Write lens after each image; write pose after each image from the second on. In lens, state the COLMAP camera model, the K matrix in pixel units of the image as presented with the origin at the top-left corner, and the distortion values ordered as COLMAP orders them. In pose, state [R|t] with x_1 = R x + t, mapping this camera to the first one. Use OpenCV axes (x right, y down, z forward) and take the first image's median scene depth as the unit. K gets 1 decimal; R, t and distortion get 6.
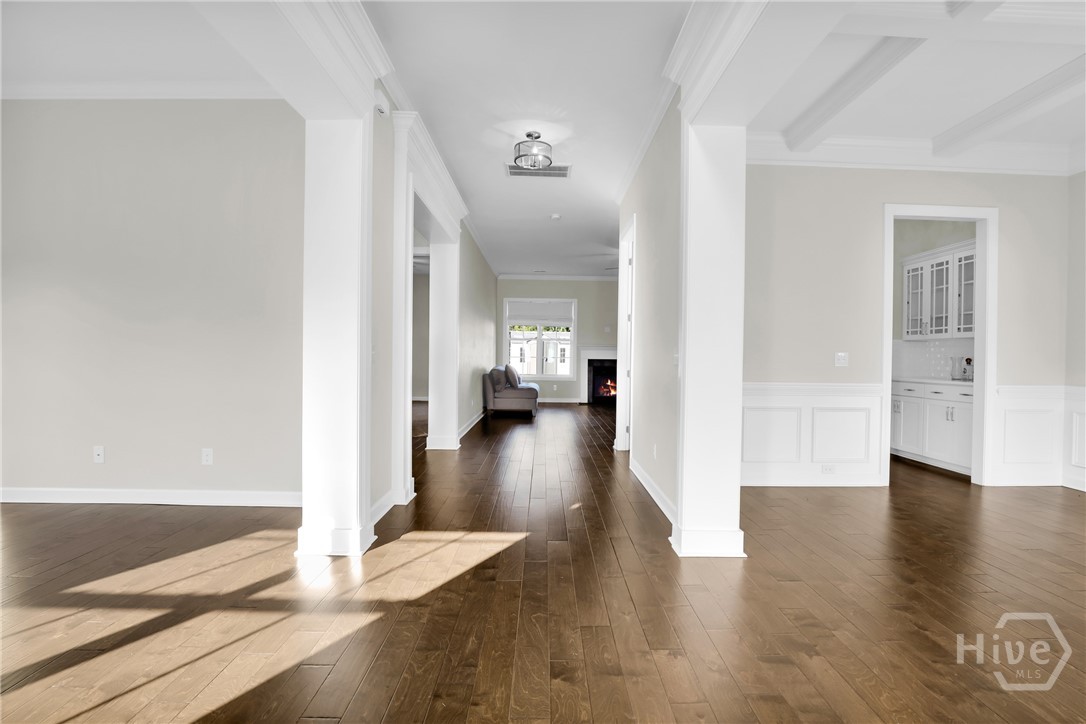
lens RADIAL K [[495.7, 0, 543.0], [0, 495.7, 362.0], [0, 0, 1]] dist [0.001635, 0.000254]
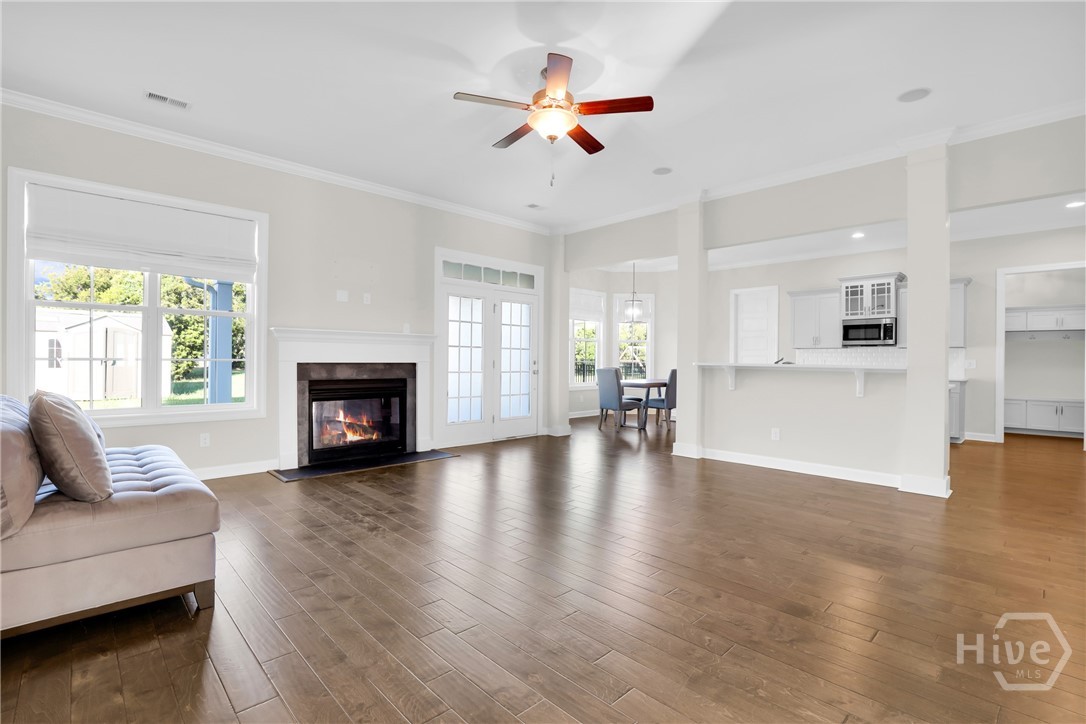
lens RADIAL K [[519.5, 0, 543.0], [0, 519.5, 362.0], [0, 0, 1]] dist [-0.026743, -0.000205]
pose [[0.736788, -0.016648, 0.675918, -0.060376], [0.015268, 0.999852, 0.007984, -0.007811], [-0.675951, 0.004437, 0.736933, 0.688505]]
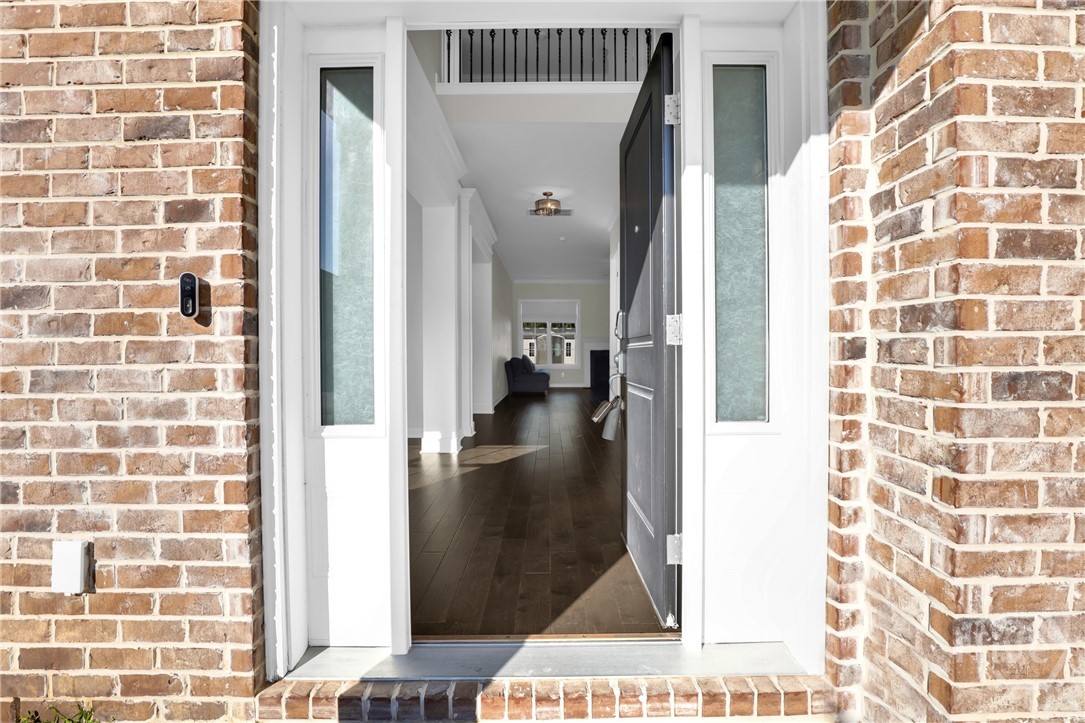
lens RADIAL K [[502.7, 0, 542.5], [0, 502.7, 361.5], [0, 0, 1]] dist [0.000053, -0.000004]
pose [[0.999878, -0.009243, -0.012609, -0.012313], [0.009295, 0.999948, 0.004075, 0.021260], [0.012570, -0.004192, 0.999912, -0.289936]]
